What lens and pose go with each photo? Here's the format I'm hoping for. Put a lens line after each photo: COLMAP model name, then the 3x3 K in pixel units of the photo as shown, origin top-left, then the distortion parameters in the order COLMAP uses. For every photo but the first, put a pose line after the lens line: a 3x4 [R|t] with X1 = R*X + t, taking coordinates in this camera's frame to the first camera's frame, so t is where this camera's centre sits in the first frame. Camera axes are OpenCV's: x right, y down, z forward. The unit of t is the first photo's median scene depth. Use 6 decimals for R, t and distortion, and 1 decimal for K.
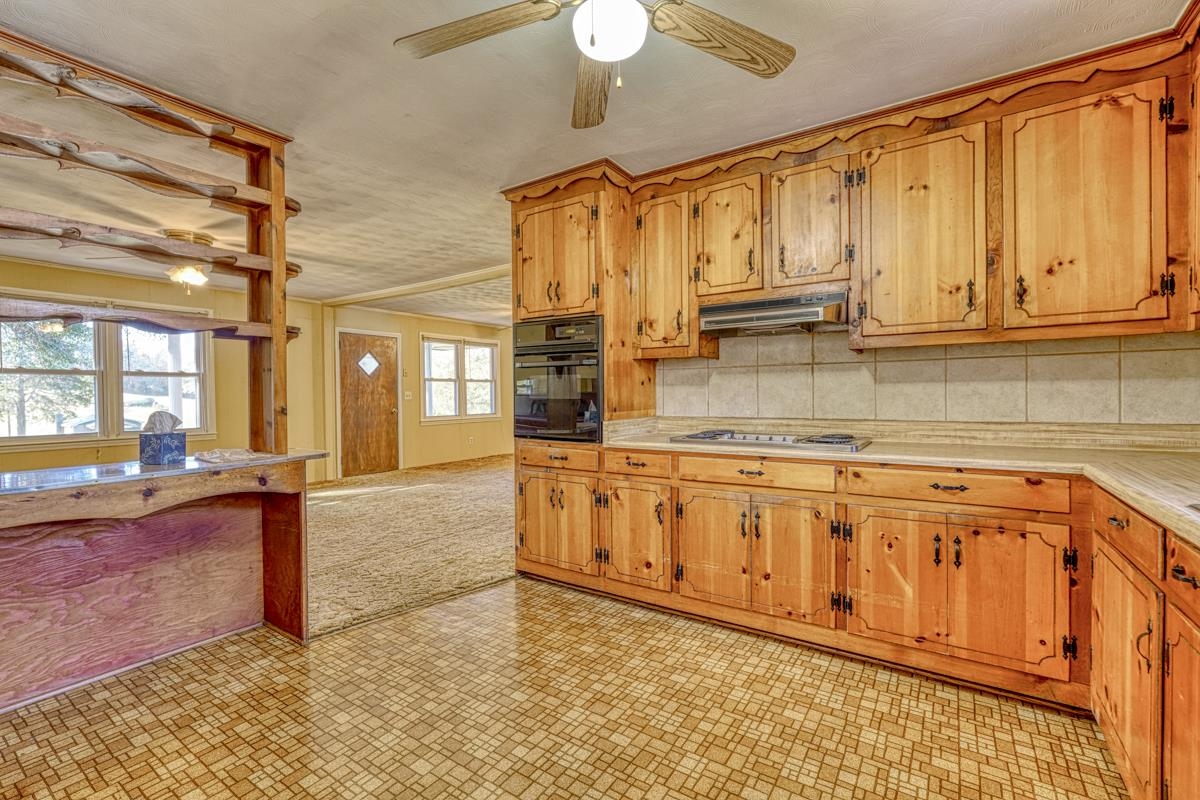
lens RADIAL K [[530.5, 0, 597.6], [0, 530.5, 402.3], [0, 0, 1]] dist [-0.013075, 0.006802]
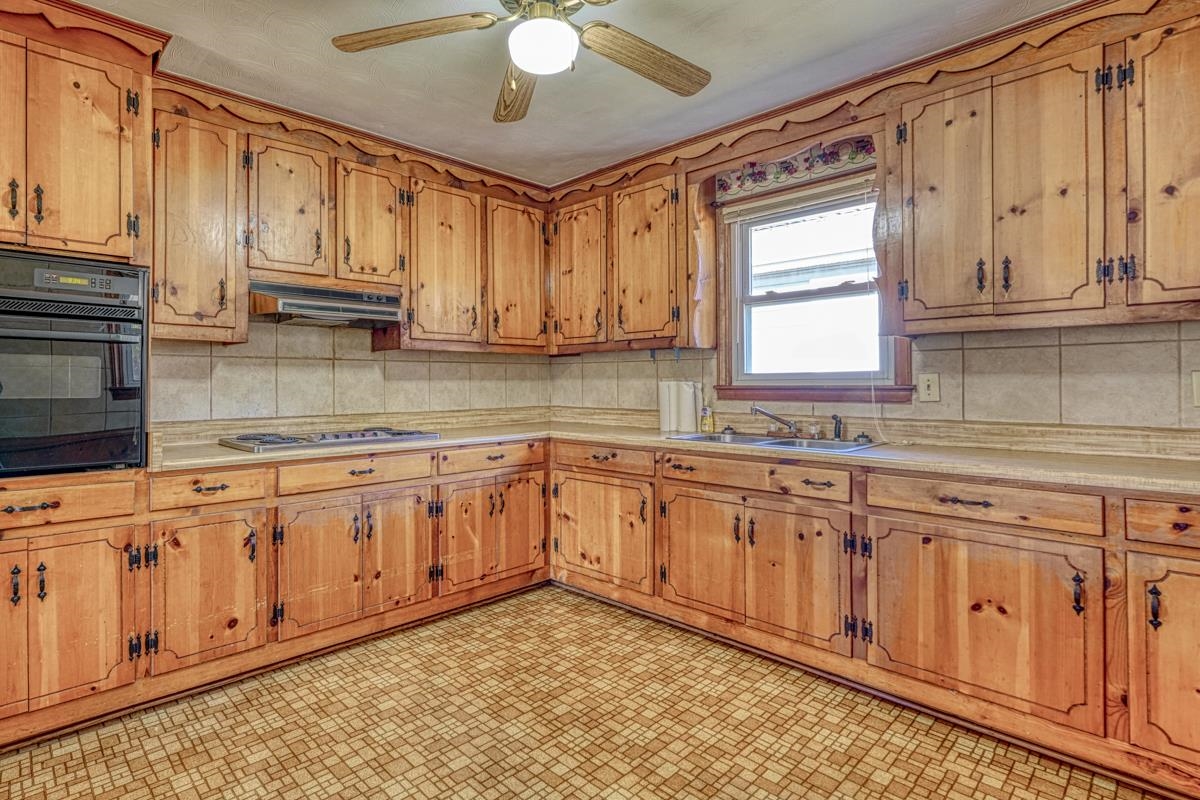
lens RADIAL K [[566.6, 0, 561.3], [0, 566.6, 385.5], [0, 0, 1]] dist [-0.028975, 0.007991]
pose [[0.231128, 0.007450, 0.972895, -0.472497], [0.019386, 0.999737, -0.012261, -0.002533], [-0.972730, 0.021695, 0.230922, 0.319591]]
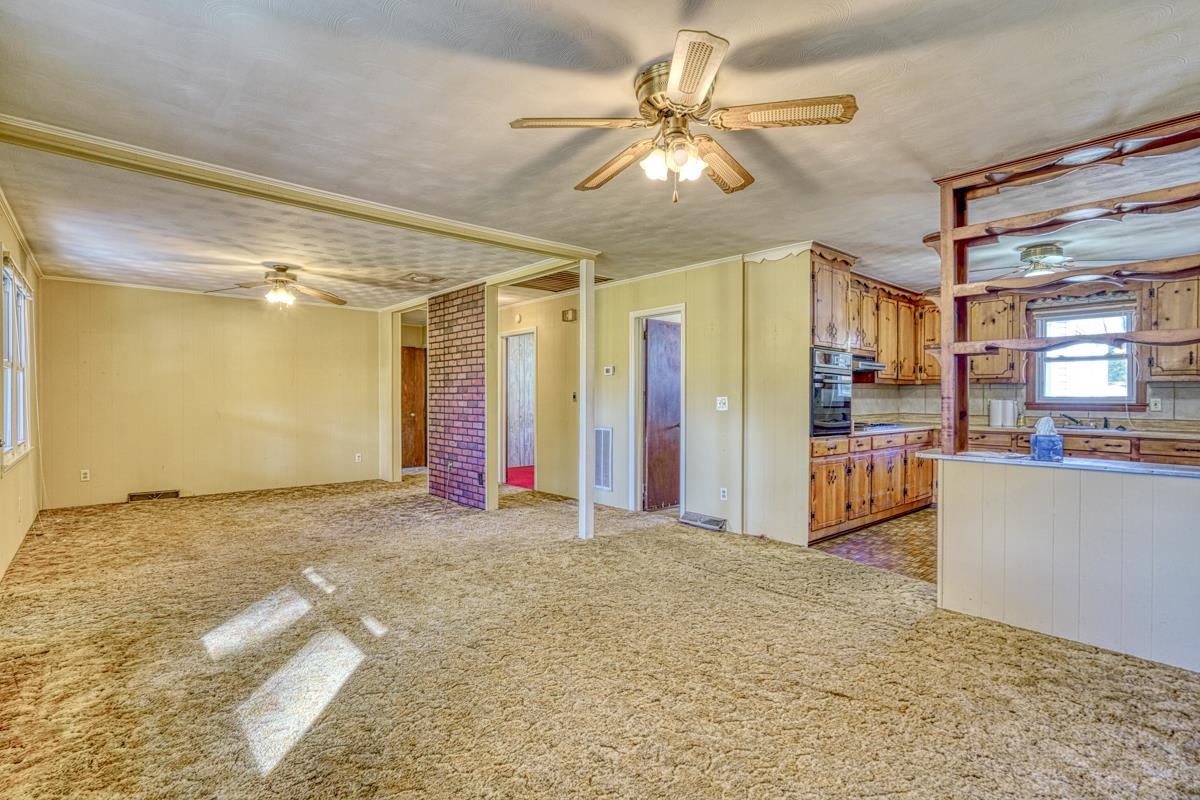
lens RADIAL K [[582.9, 0, 602.6], [0, 582.9, 398.1], [0, 0, 1]] dist [-0.004240, 0.003191]
pose [[0.241586, 0.010851, 0.970319, -1.731888], [0.010598, 0.999848, -0.013819, -0.012594], [-0.970322, 0.013622, 0.241434, 1.217039]]
